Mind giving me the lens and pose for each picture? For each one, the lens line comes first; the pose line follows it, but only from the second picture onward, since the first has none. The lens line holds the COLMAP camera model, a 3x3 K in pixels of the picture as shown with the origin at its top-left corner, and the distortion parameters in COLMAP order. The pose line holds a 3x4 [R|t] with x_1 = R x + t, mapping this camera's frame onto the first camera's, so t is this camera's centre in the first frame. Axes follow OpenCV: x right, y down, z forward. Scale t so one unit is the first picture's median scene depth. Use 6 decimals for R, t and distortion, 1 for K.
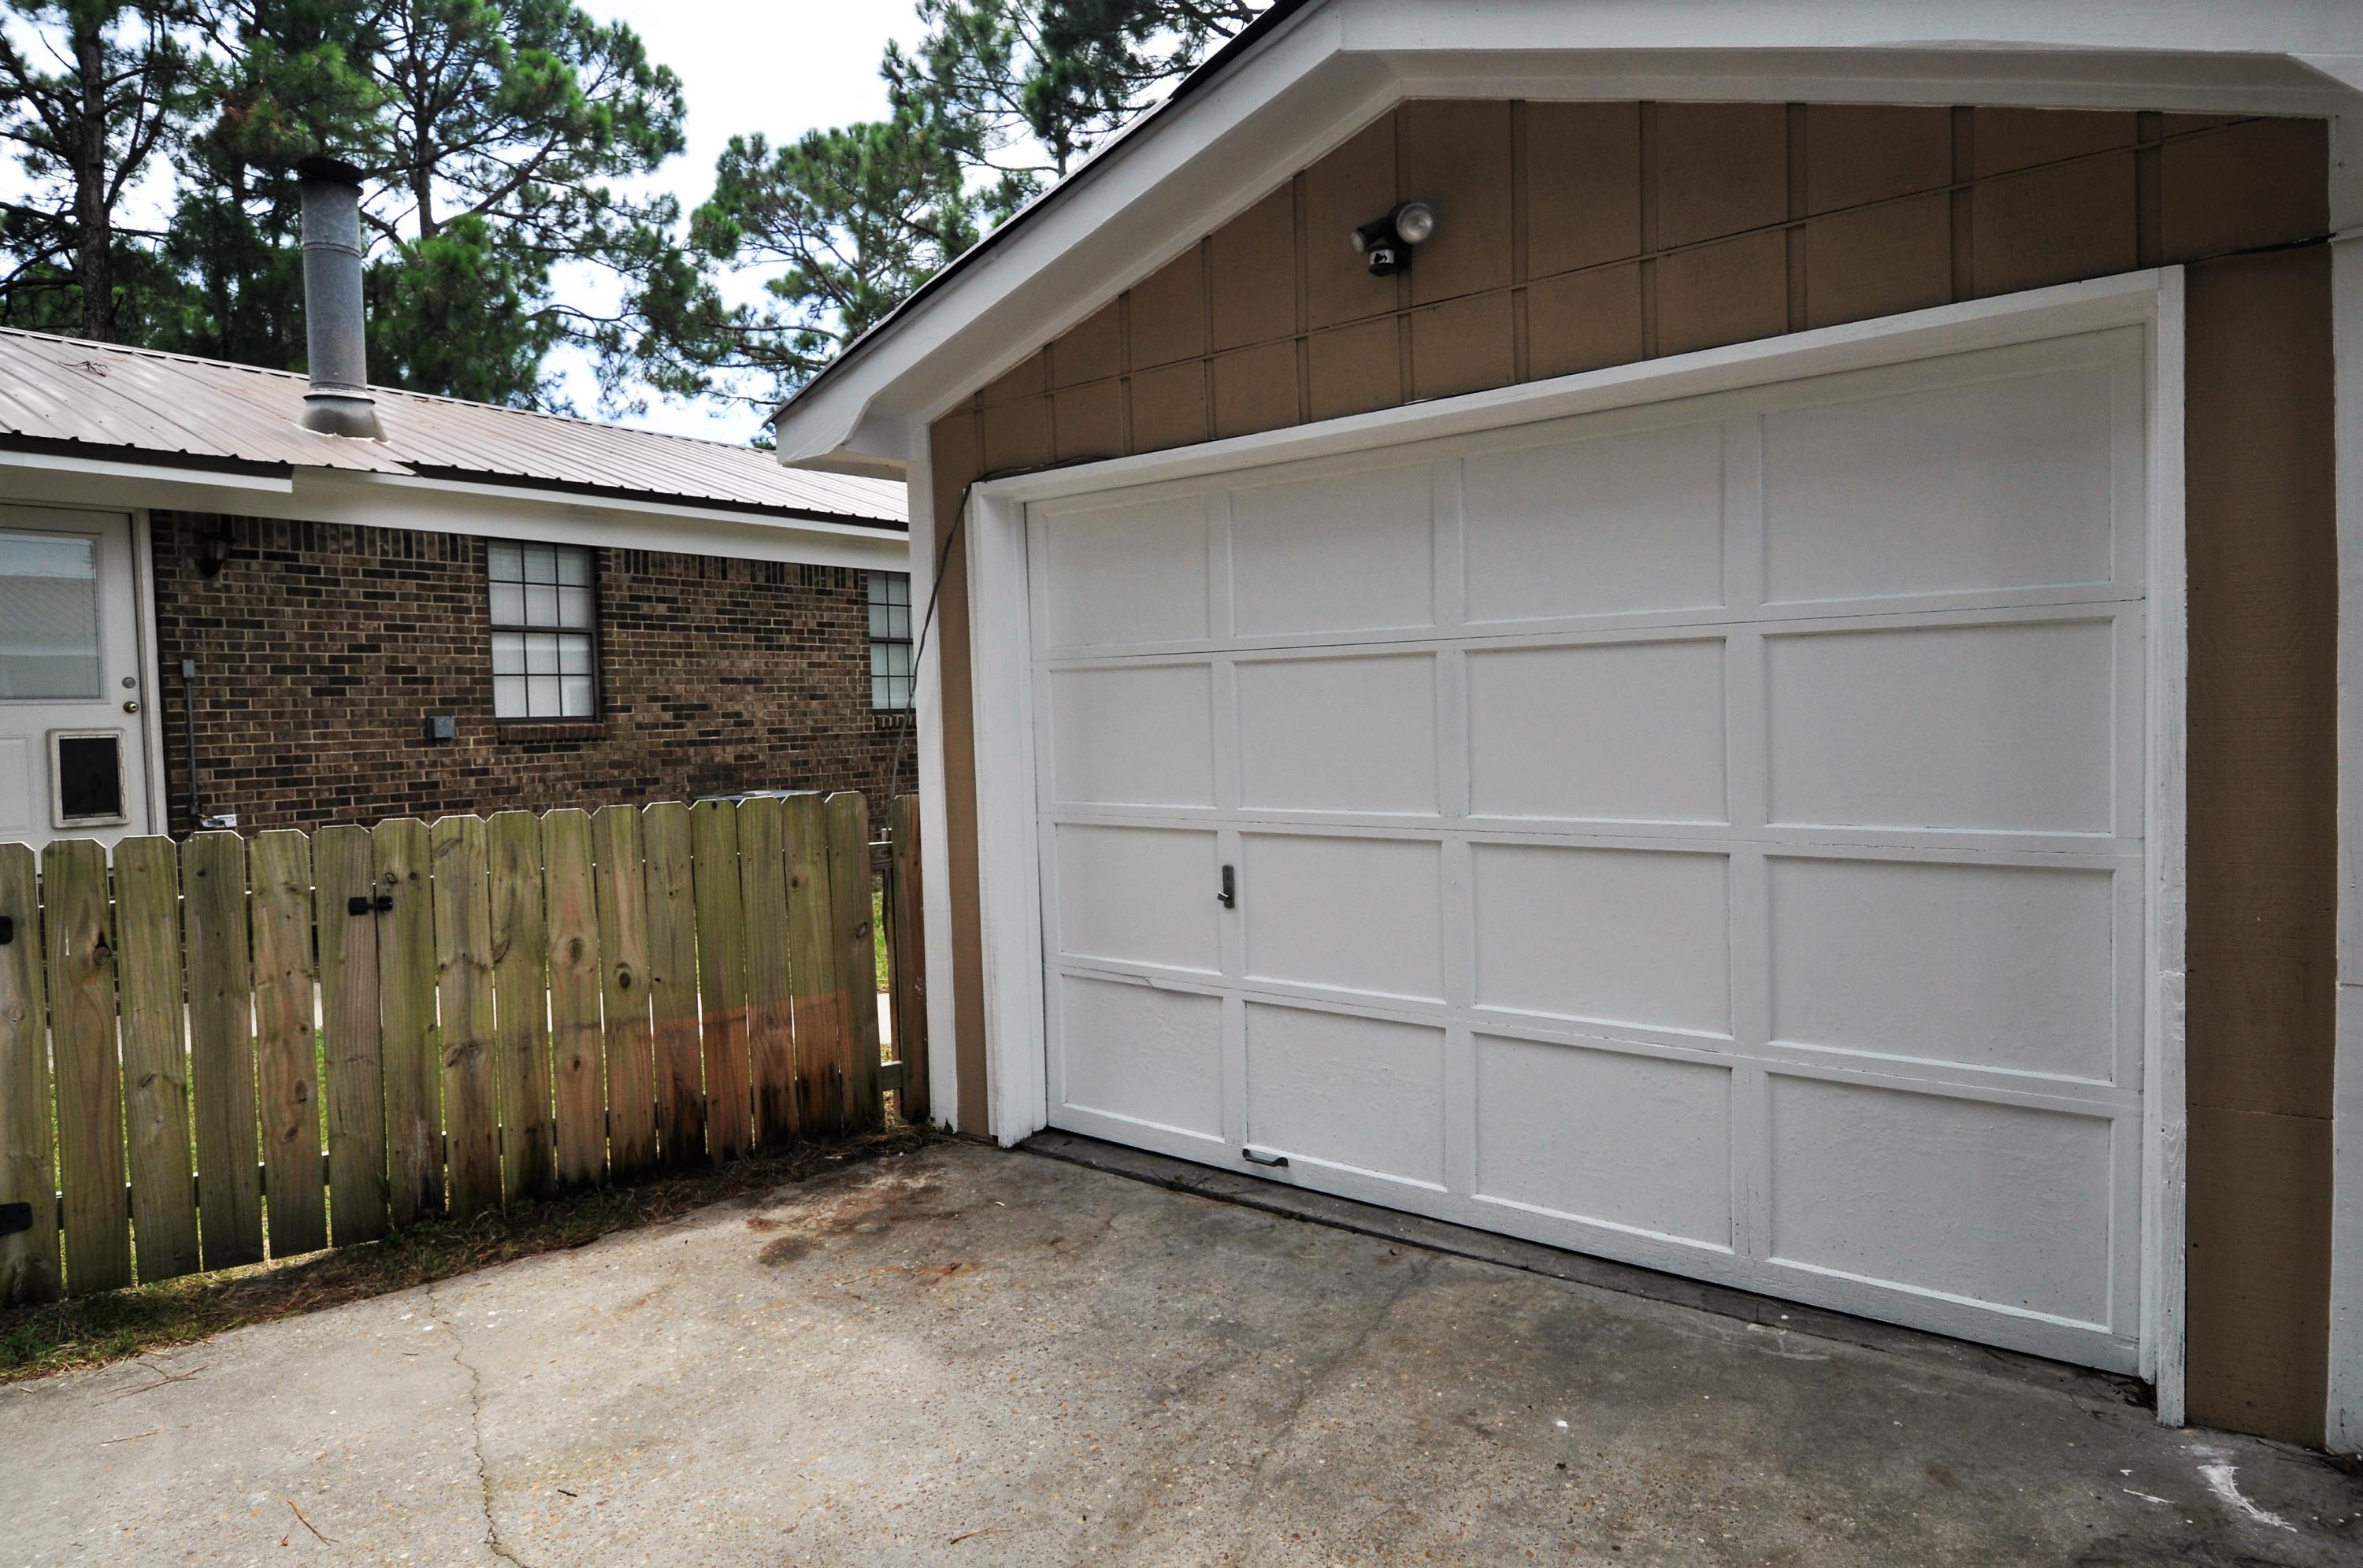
lens RADIAL K [[1292.8, 0, 1184.6], [0, 1292.8, 779.8], [0, 0, 1]] dist [-0.011434, -0.011876]
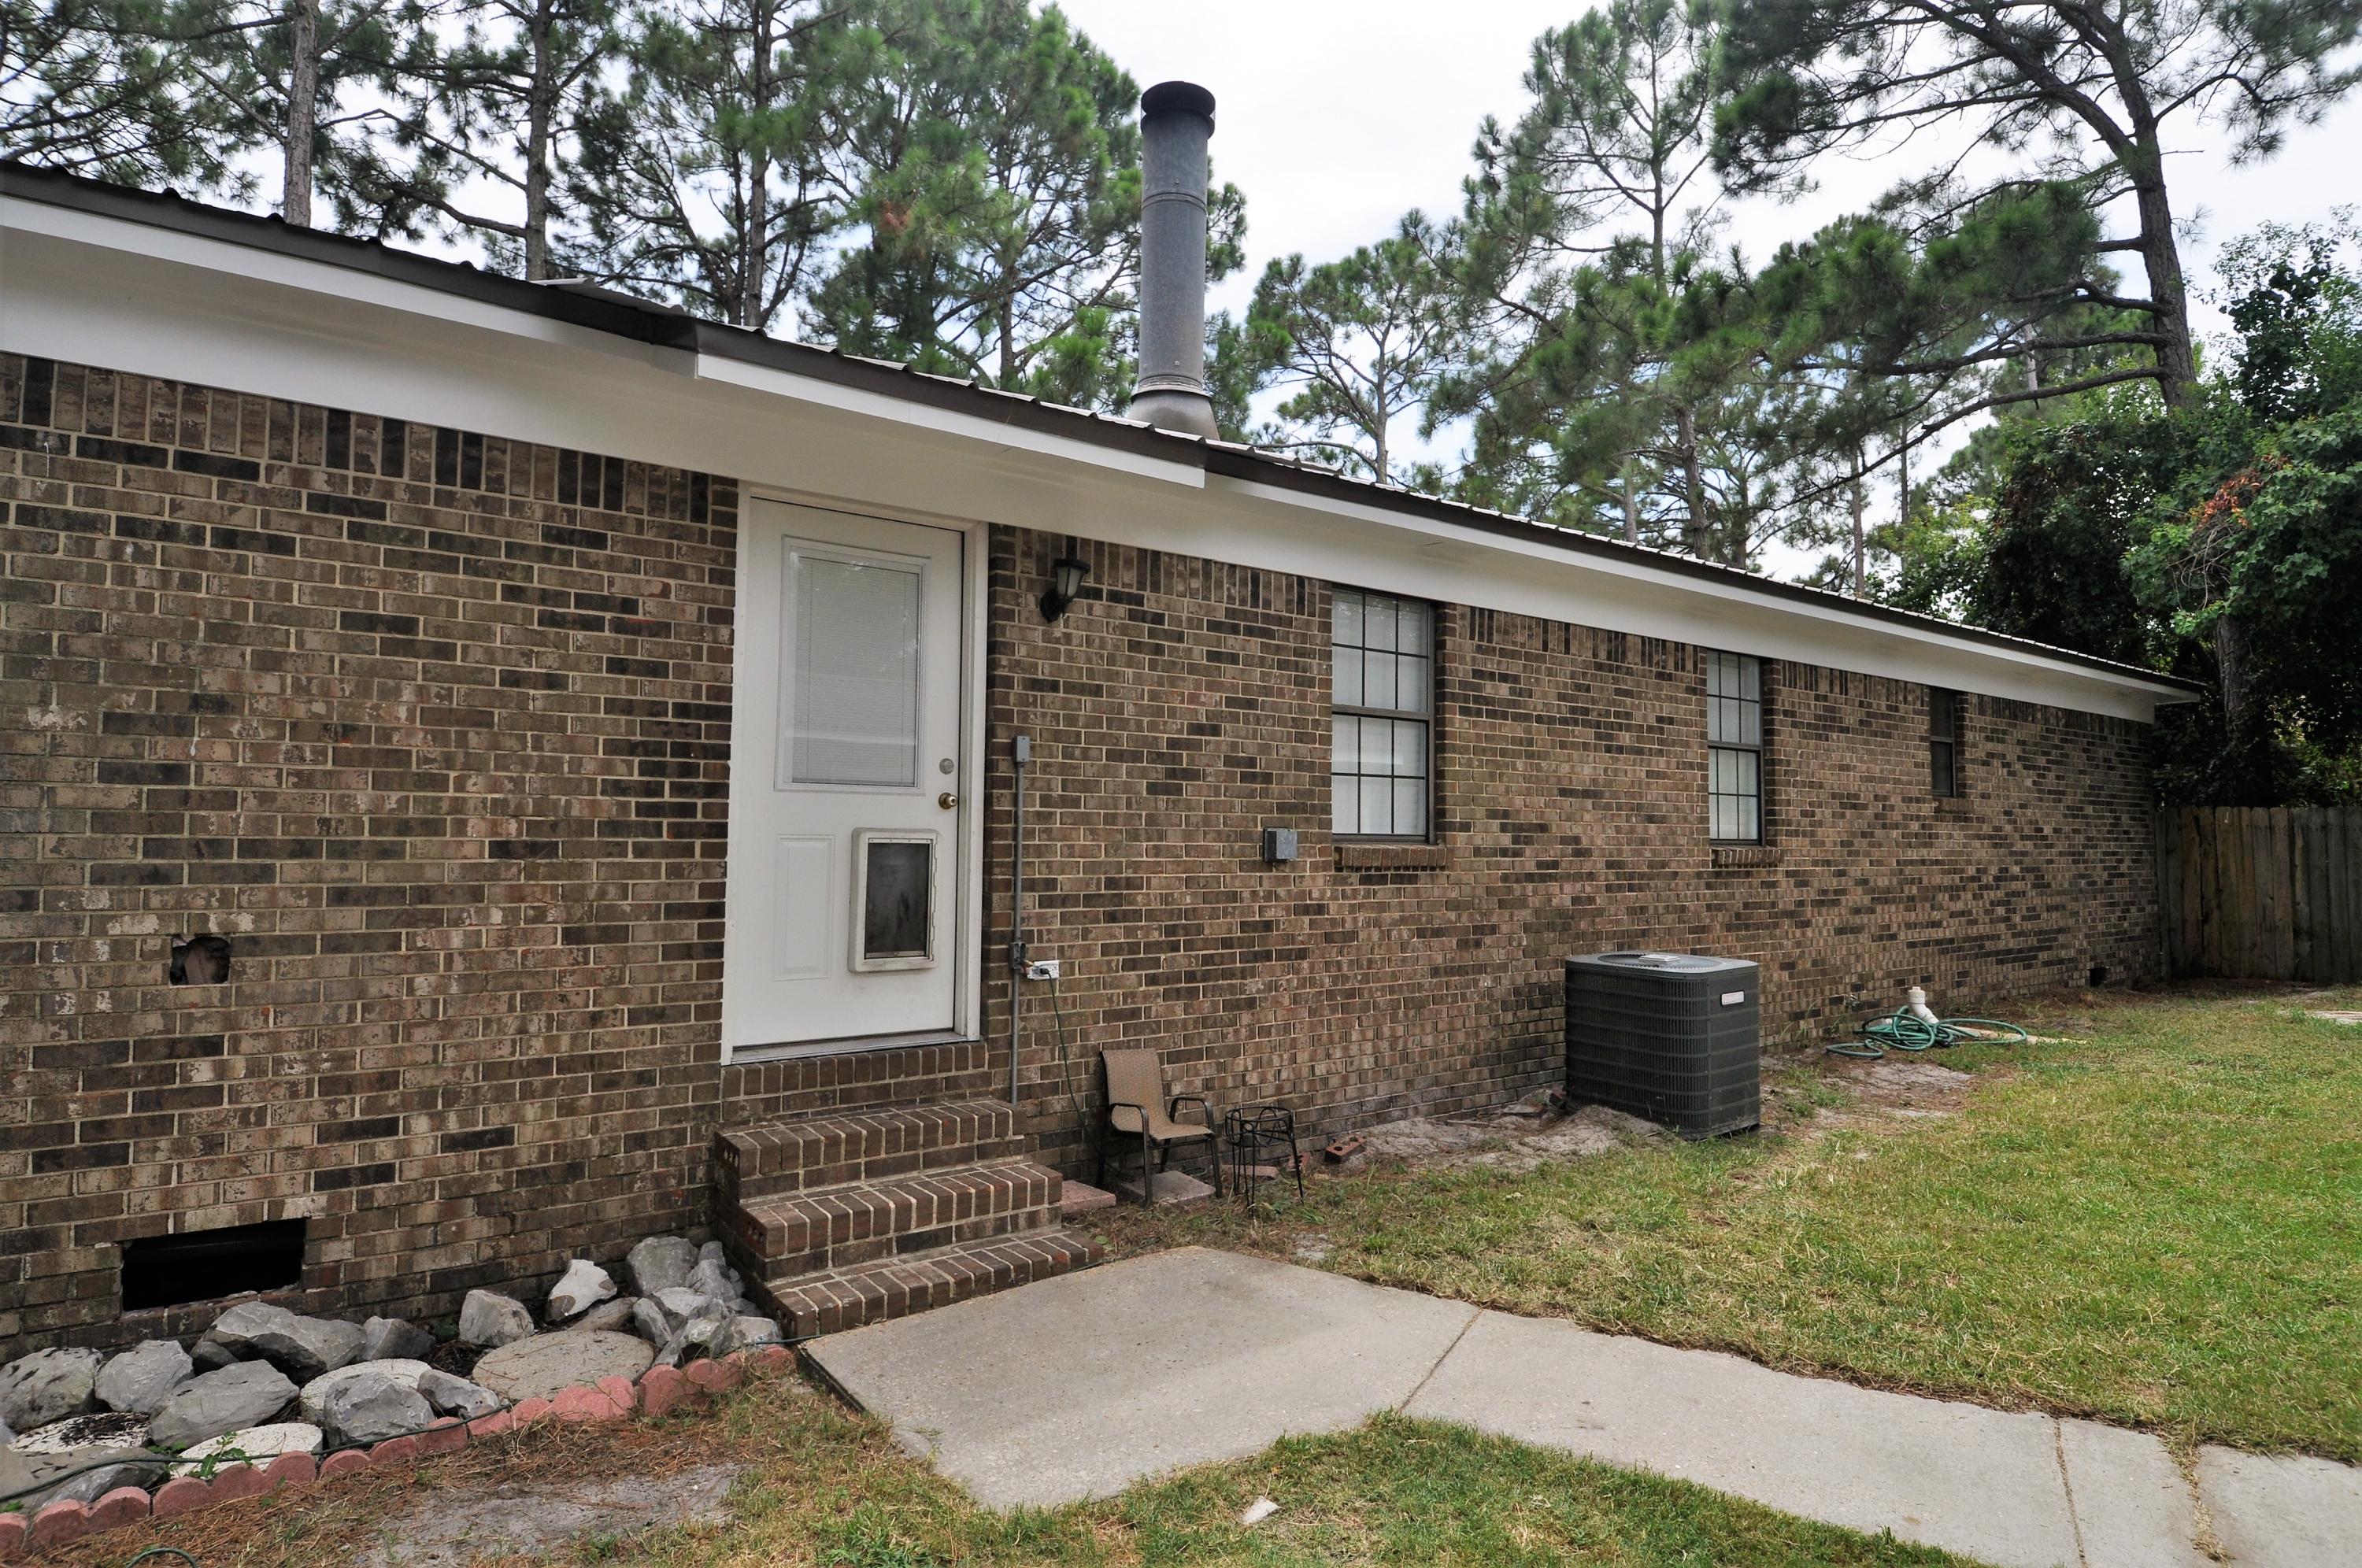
lens RADIAL K [[1292.2, 0, 1186.2], [0, 1292.2, 774.6], [0, 0, 1]] dist [-0.011434, -0.011876]
pose [[0.949036, 0.021687, -0.314422, -0.379213], [-0.053475, 0.994245, -0.092828, -0.009712], [0.310599, 0.104911, 0.944734, 0.290988]]
